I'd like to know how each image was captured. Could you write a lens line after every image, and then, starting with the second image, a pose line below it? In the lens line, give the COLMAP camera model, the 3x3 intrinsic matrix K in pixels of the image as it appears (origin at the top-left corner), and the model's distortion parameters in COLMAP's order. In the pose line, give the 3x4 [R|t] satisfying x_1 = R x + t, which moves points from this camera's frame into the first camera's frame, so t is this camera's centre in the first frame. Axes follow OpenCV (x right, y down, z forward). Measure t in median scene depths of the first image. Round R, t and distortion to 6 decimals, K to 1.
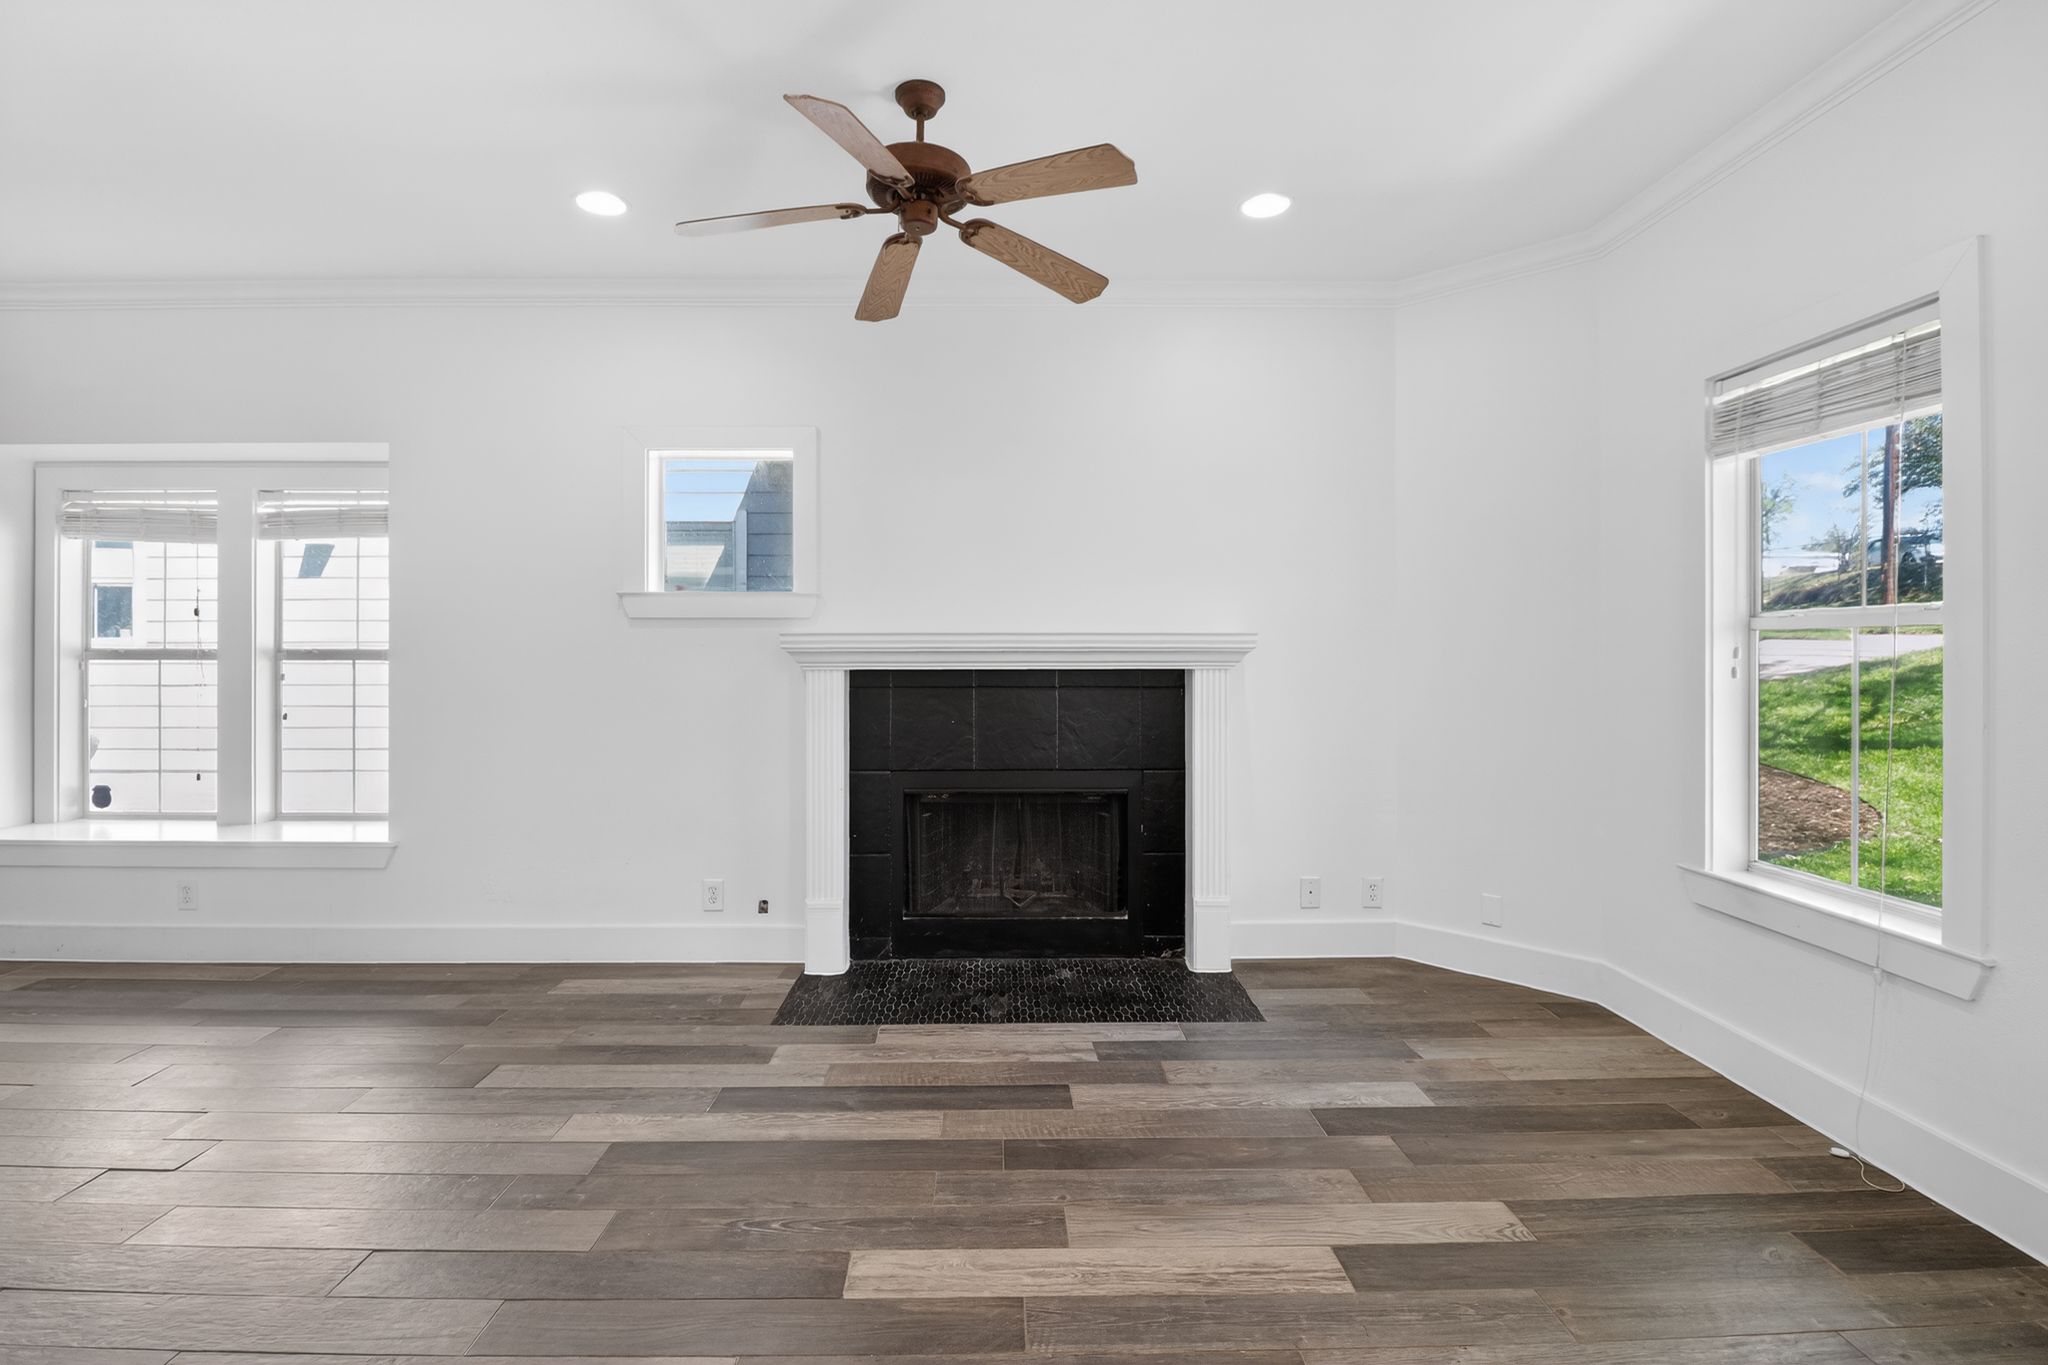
lens RADIAL K [[948.7, 0, 1011.9], [0, 948.7, 657.7], [0, 0, 1]] dist [0.001182, -0.013368]
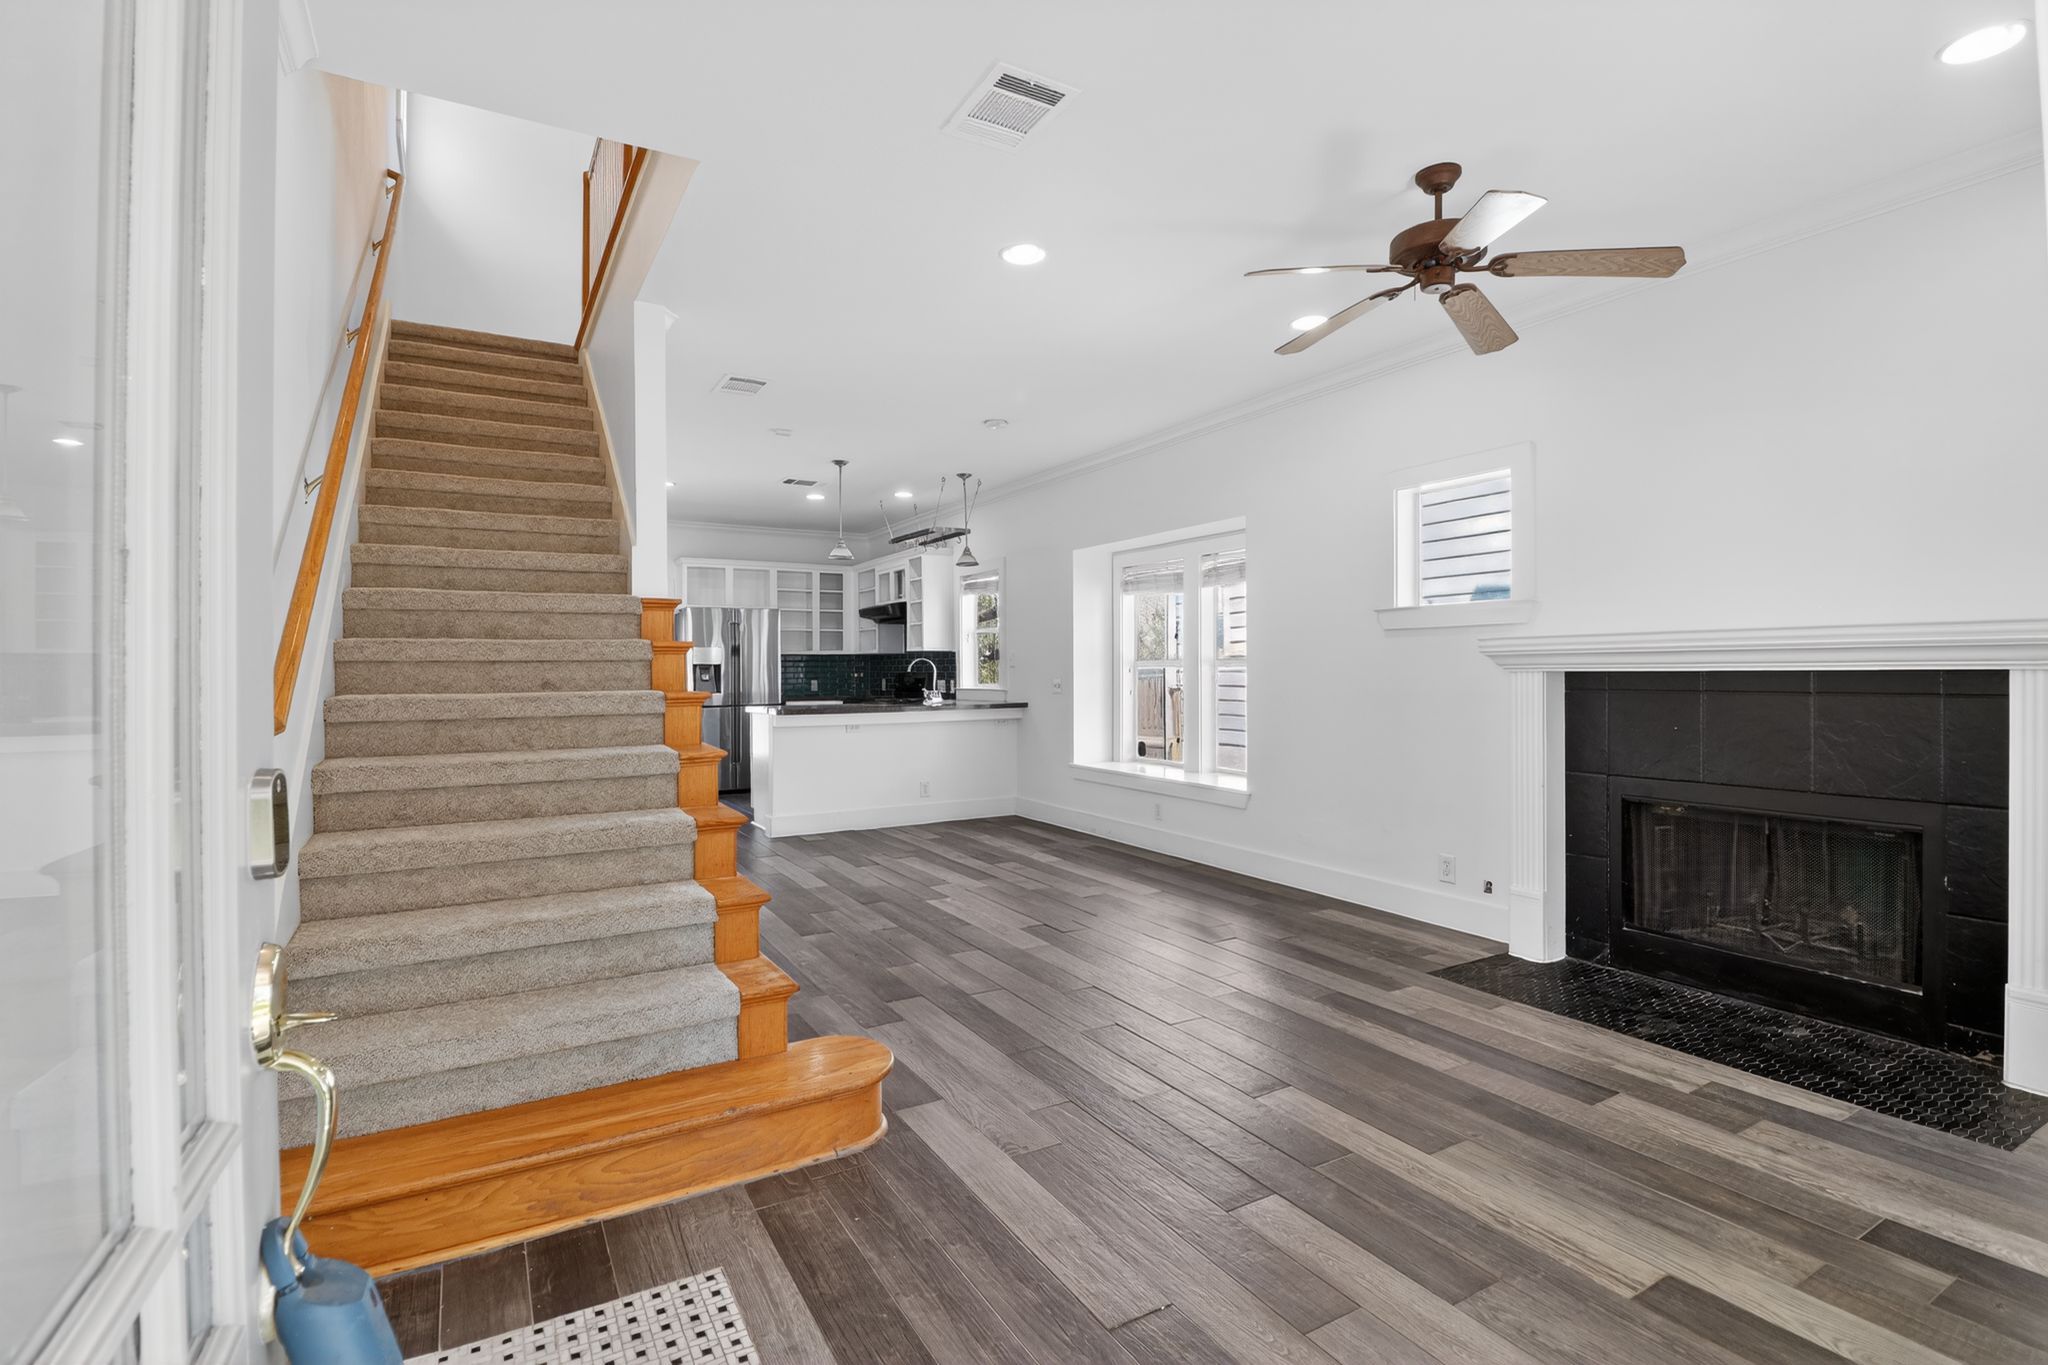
lens RADIAL K [[948.7, 0, 1006.7], [0, 948.7, 668.1], [0, 0, 1]] dist [0.001182, -0.013368]
pose [[0.477473, -0.004662, -0.878634, 0.524142], [0.004851, 0.999985, -0.002670, 0.010132], [0.878633, -0.002988, 0.477489, -0.016245]]
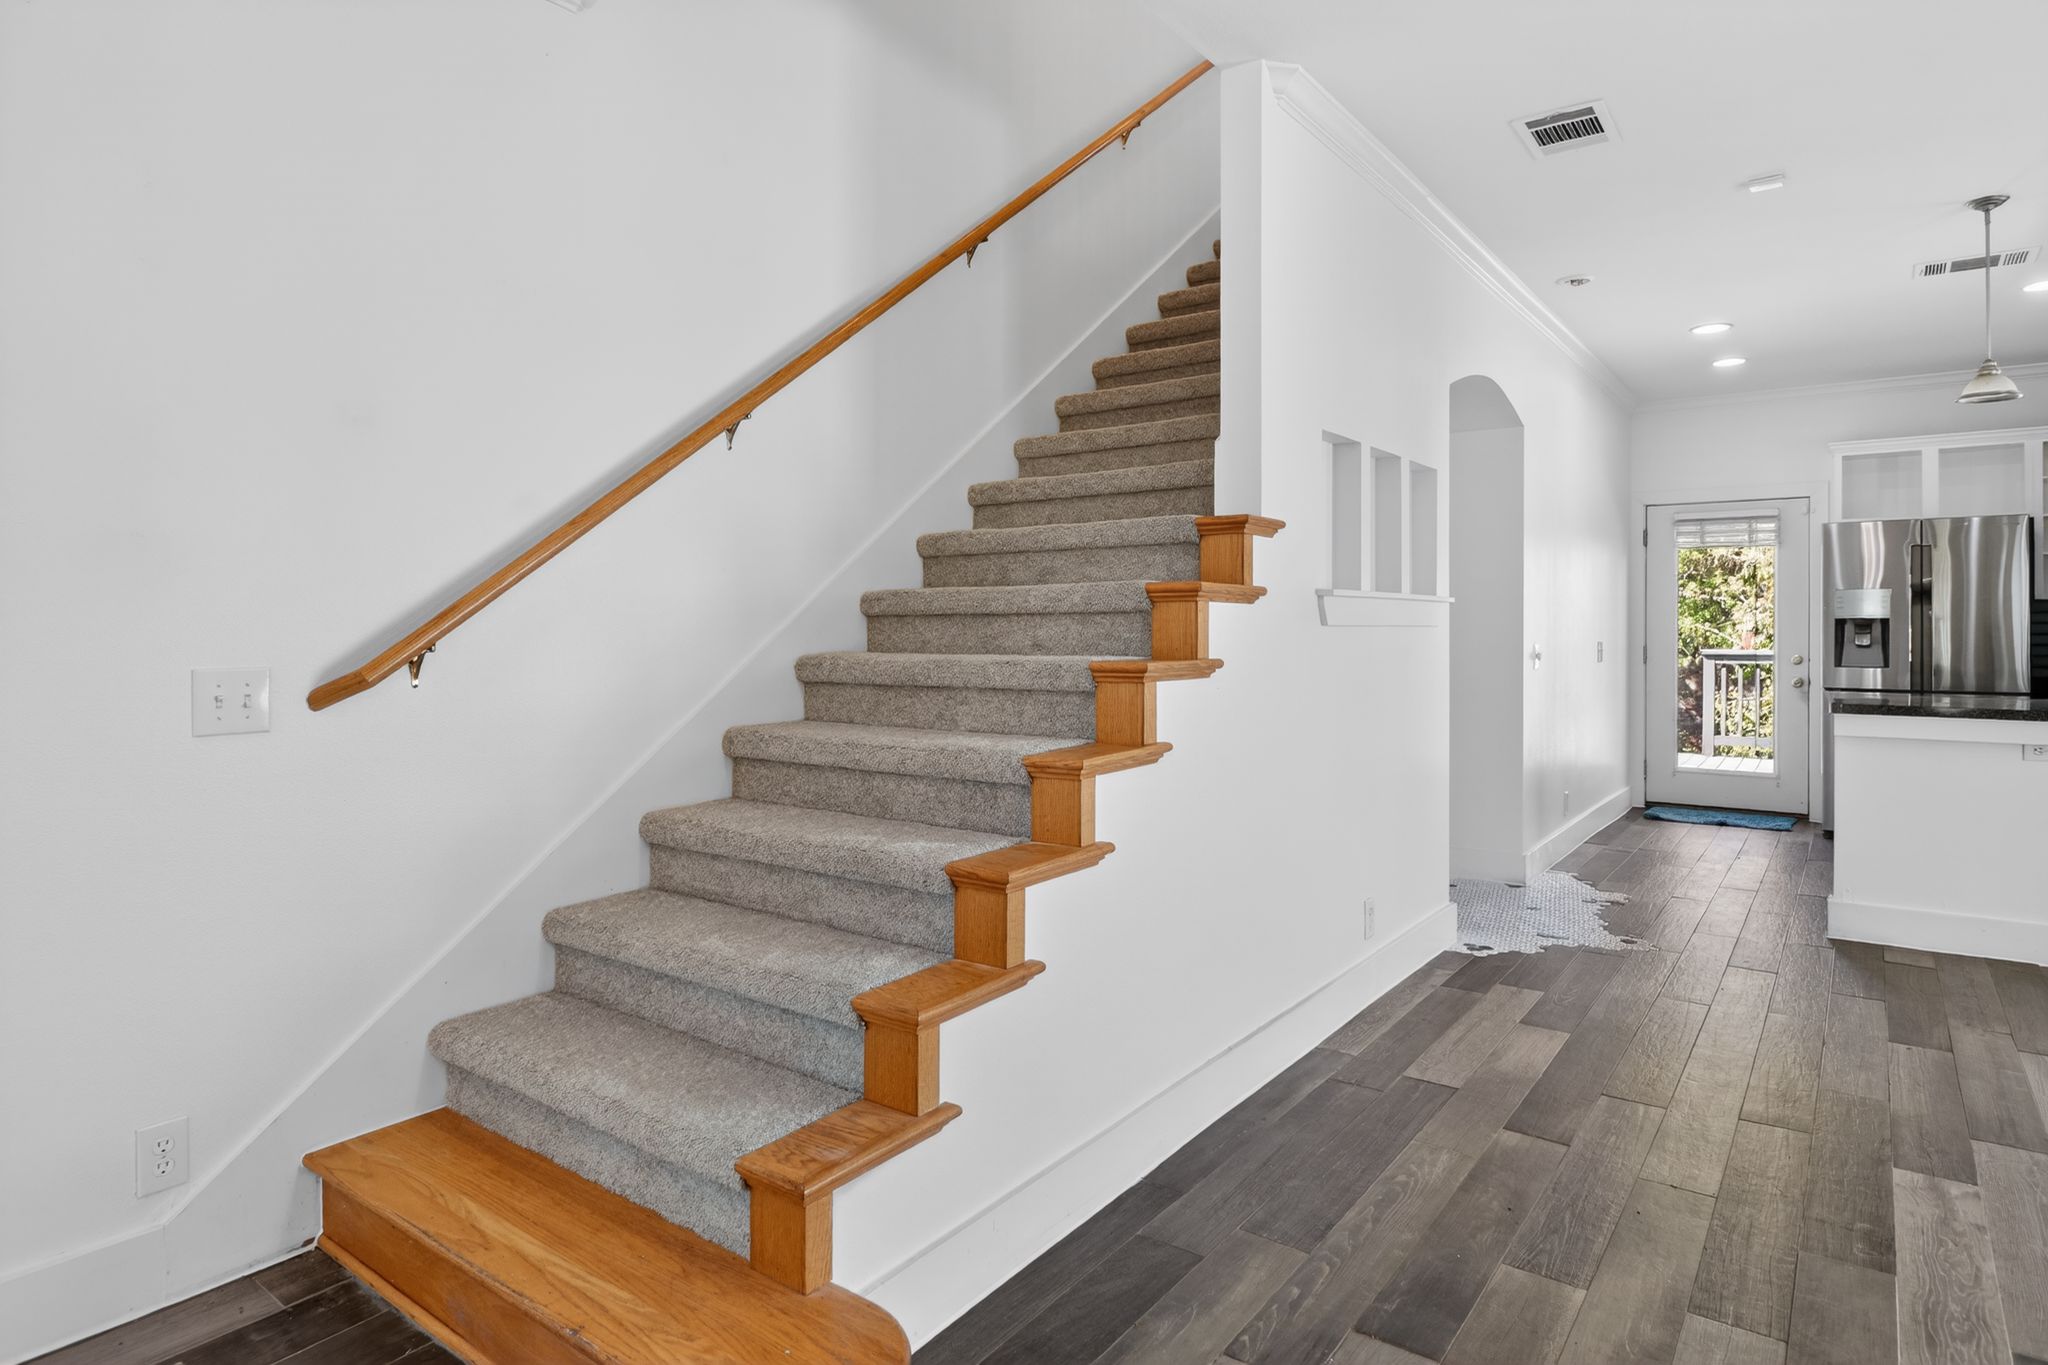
lens RADIAL K [[1137.7, 0, 988.9], [0, 1137.7, 628.5], [0, 0, 1]] dist [-0.023327, 0.003899]
pose [[-0.627427, -0.001703, -0.778673, 0.106234], [-0.002486, 0.999997, -0.000184, 0.009573], [0.778671, 0.001820, -0.627430, 0.599908]]
